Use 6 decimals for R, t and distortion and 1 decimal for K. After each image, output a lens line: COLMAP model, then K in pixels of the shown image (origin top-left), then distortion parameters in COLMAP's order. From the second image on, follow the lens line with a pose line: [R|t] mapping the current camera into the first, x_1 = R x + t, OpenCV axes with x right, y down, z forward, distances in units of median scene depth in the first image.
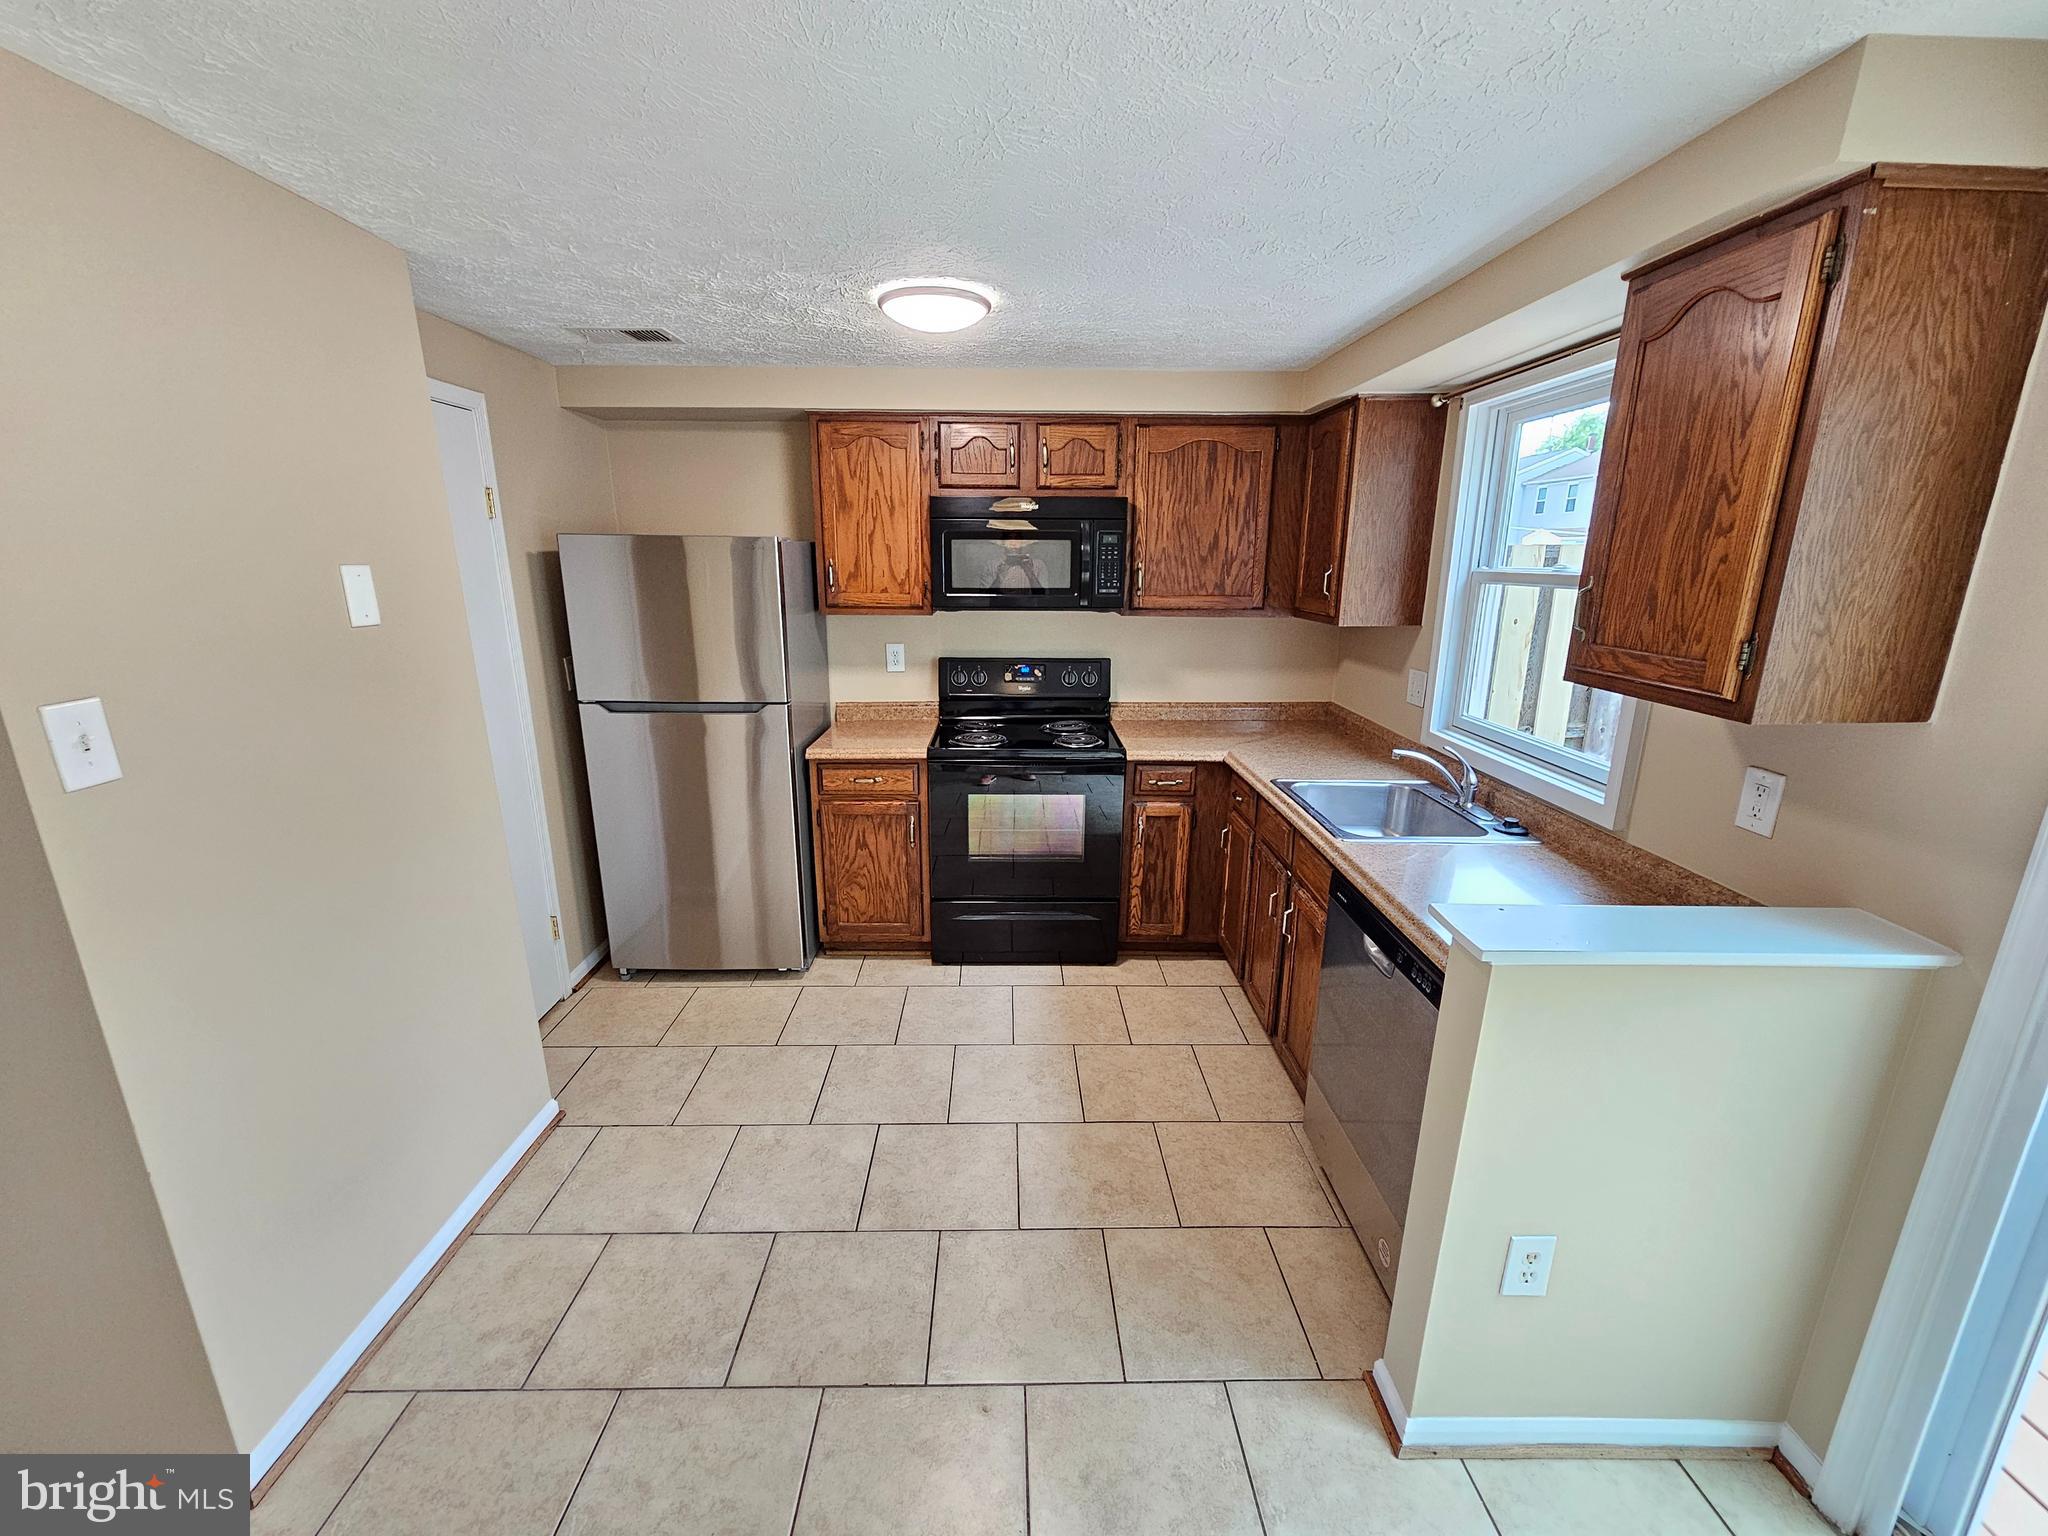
lens RADIAL K [[835.2, 0, 1021.6], [0, 835.2, 771.9], [0, 0, 1]] dist [-0.001886, -0.000387]
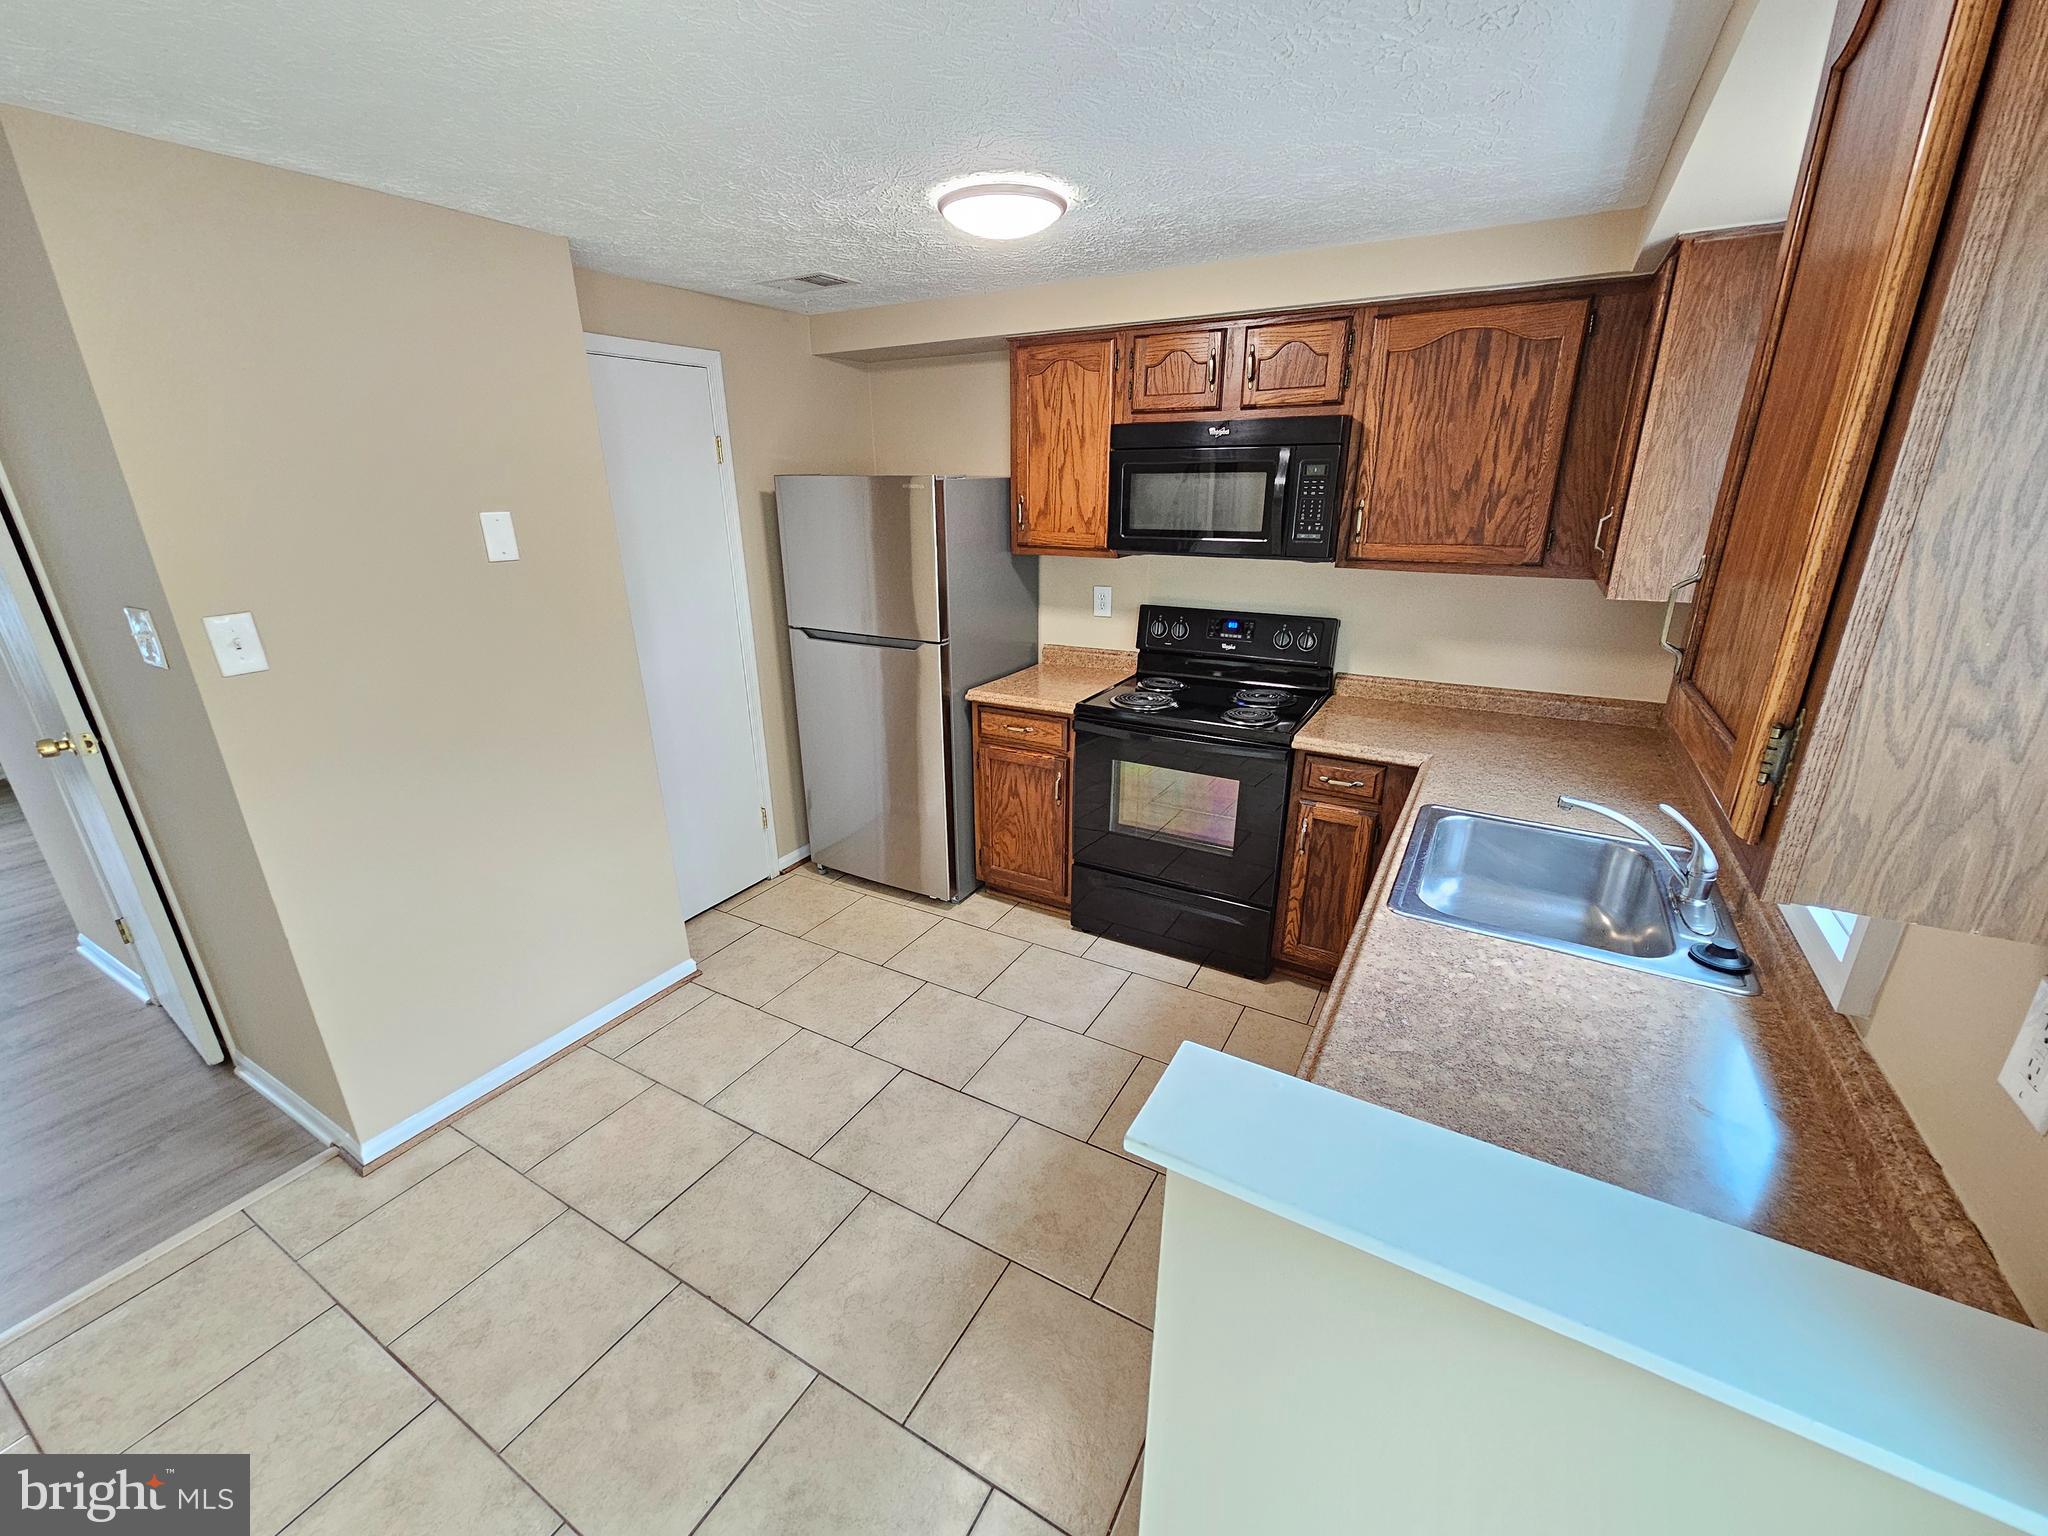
lens RADIAL K [[835.2, 0, 1026.9], [0, 835.2, 772.1], [0, 0, 1]] dist [-0.001886, -0.000387]
pose [[0.858432, 0.160252, -0.487251, 0.302677], [-0.117353, 0.986106, 0.117569, -0.055430], [0.499321, -0.043744, 0.865312, 0.158933]]
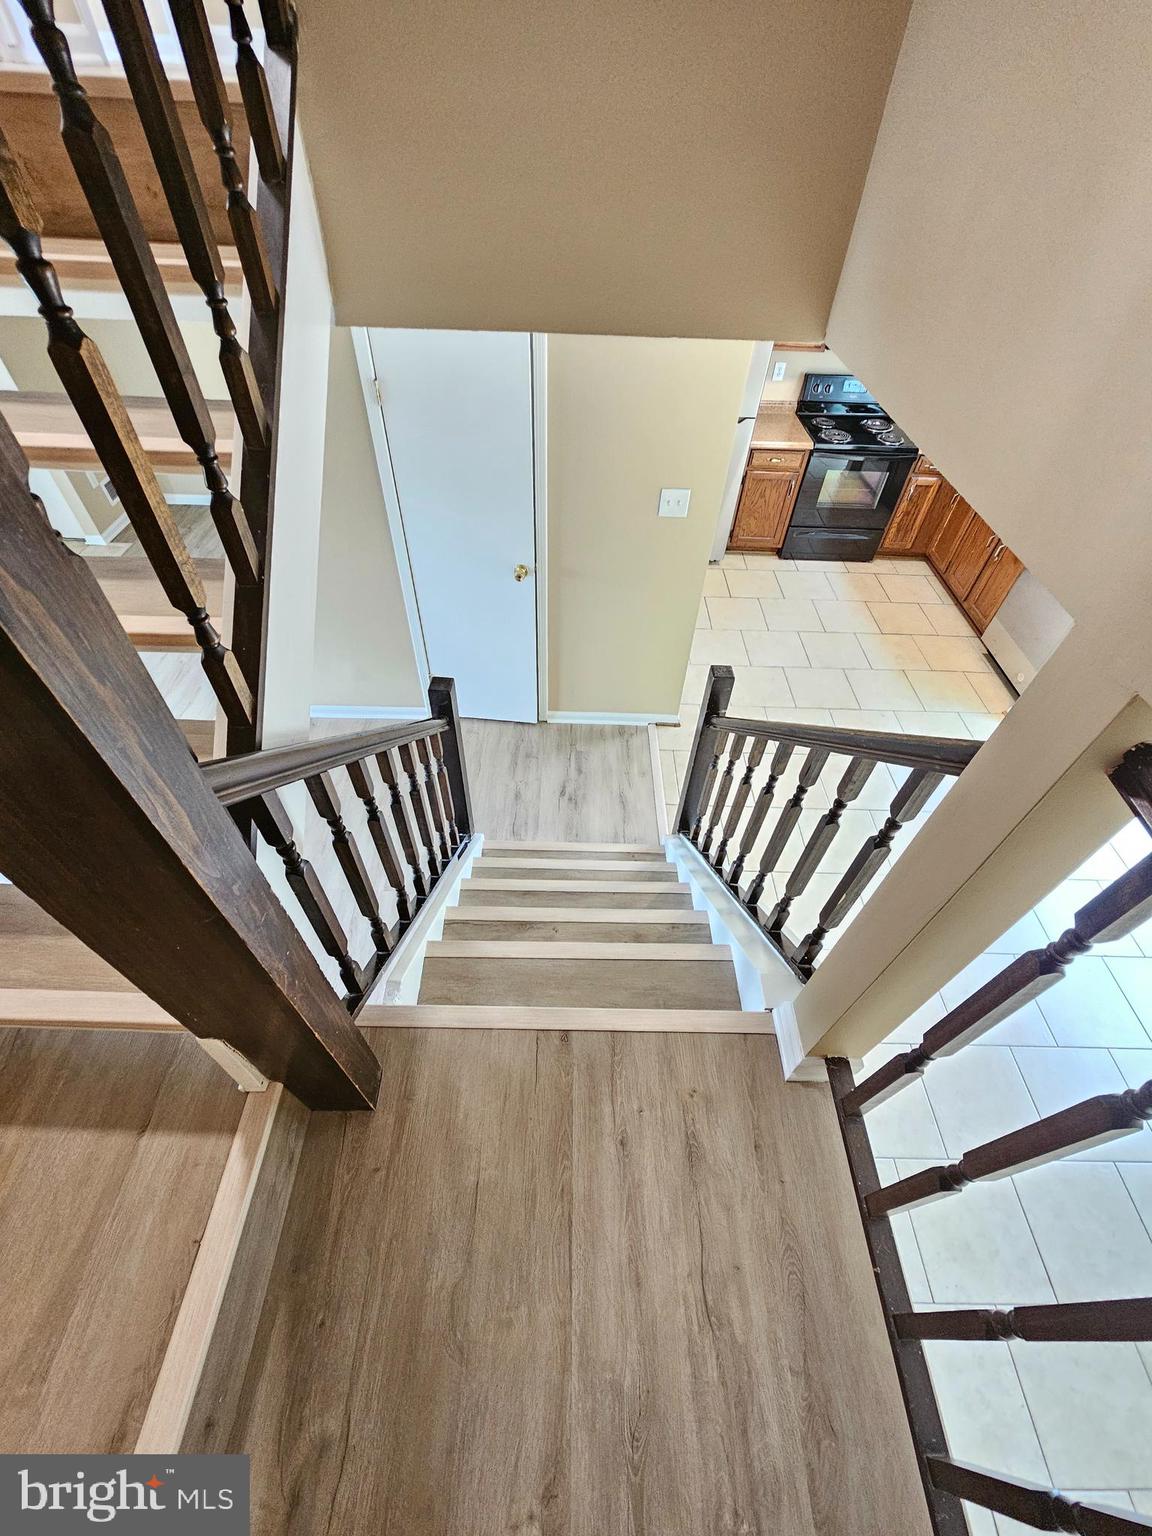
lens RADIAL K [[626.4, 0, 566.8], [0, 626.4, 761.3], [0, 0, 1]] dist [-0.001886, -0.000387]
pose [[0.999277, 0.037357, -0.007063, -0.617756], [-0.027538, 0.839271, 0.543015, -0.172043], [0.026213, -0.542428, 0.839693, -0.563304]]
